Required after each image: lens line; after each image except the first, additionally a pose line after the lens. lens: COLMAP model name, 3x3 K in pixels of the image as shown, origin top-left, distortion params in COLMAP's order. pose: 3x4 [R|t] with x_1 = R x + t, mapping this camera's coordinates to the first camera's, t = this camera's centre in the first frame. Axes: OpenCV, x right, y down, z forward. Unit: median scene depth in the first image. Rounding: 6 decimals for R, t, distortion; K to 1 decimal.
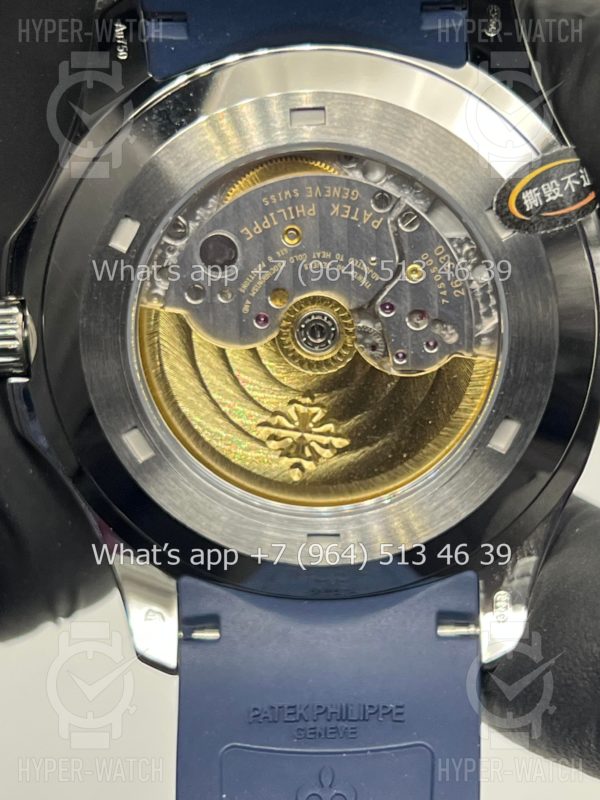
lens RADIAL K [[1836.1, 0, 304.0], [0, 1836.1, 394.4], [0, 0, 1]] dist [0.199910, 0.000000]
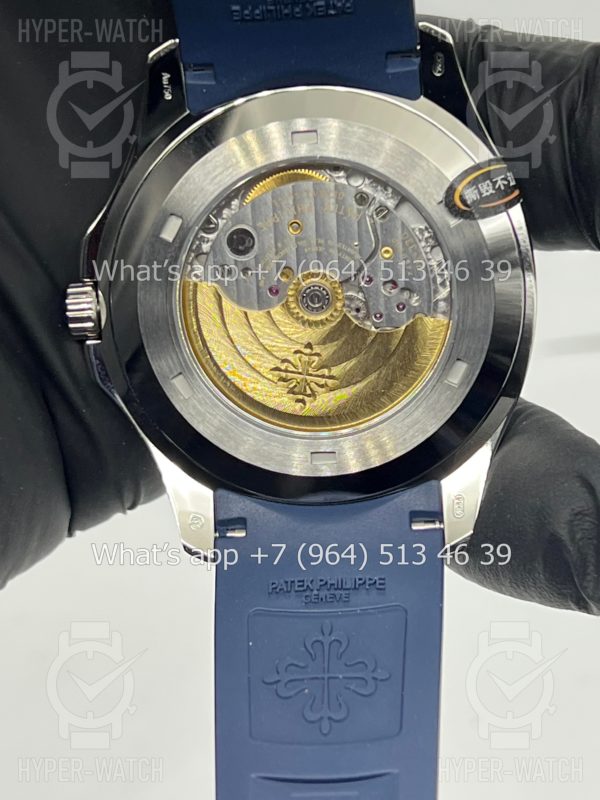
lens RADIAL K [[1836.1, 0, 297.4], [0, 1836.1, 404.8], [0, 0, 1]] dist [0.199910, 0.000000]
pose [[0.999332, -0.017571, -0.032049, 0.035806], [0.015486, 0.997819, -0.064163, 0.128269], [0.033106, 0.063624, 0.997425, -0.329383]]
